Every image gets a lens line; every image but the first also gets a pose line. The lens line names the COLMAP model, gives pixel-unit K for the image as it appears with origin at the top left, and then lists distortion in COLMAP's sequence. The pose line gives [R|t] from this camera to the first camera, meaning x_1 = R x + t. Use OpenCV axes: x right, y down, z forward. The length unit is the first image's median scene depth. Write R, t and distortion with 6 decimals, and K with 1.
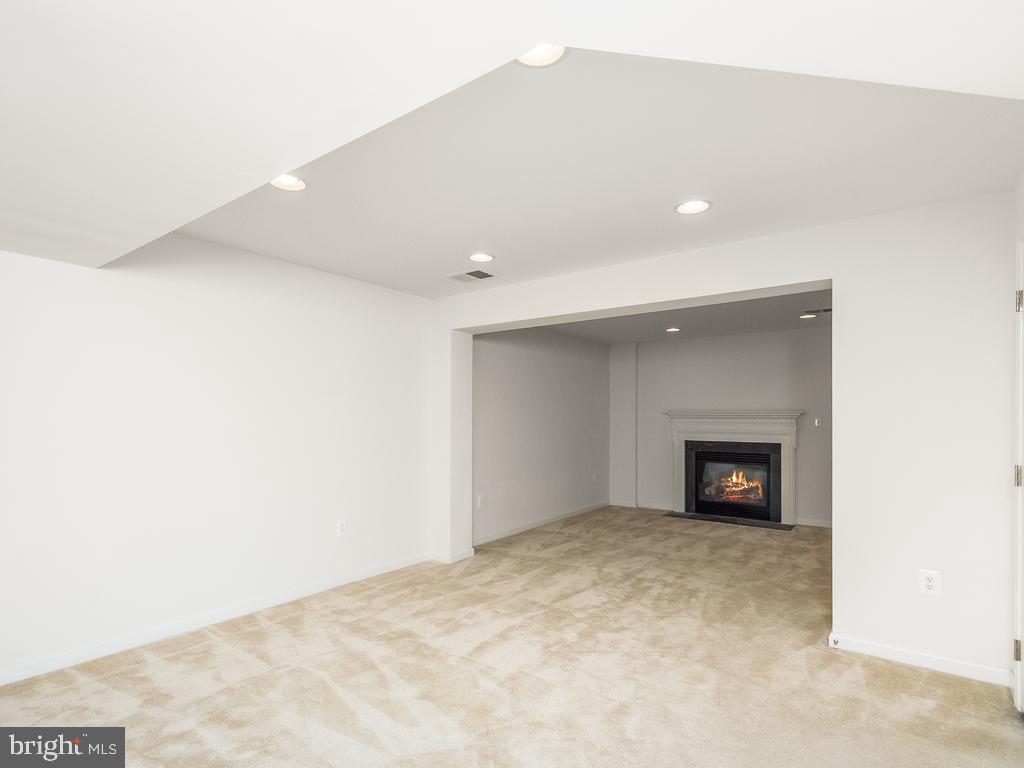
lens RADIAL K [[529.5, 0, 511.0], [0, 529.5, 406.4], [0, 0, 1]] dist [0.009421, 0.001503]
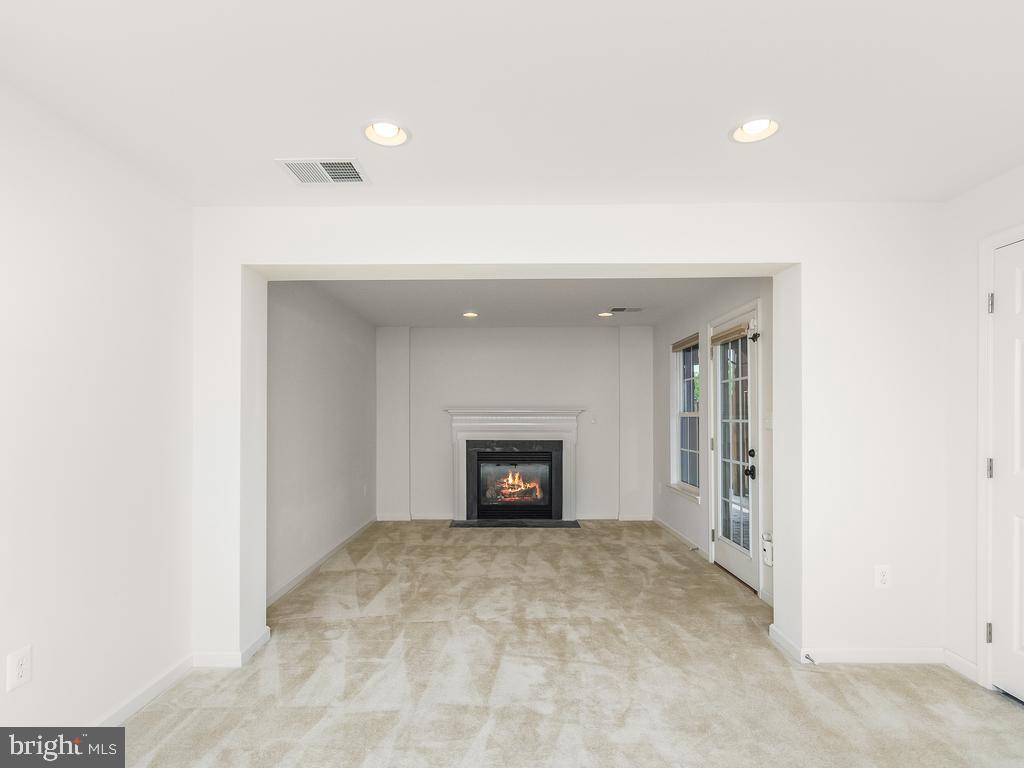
lens RADIAL K [[529.5, 0, 511.0], [0, 529.5, 406.4], [0, 0, 1]] dist [0.009421, 0.001503]
pose [[0.809077, 0.008664, 0.587639, -0.170281], [-0.010103, 0.999949, -0.000833, 0.008971], [-0.587616, -0.005263, 0.809123, 0.278841]]
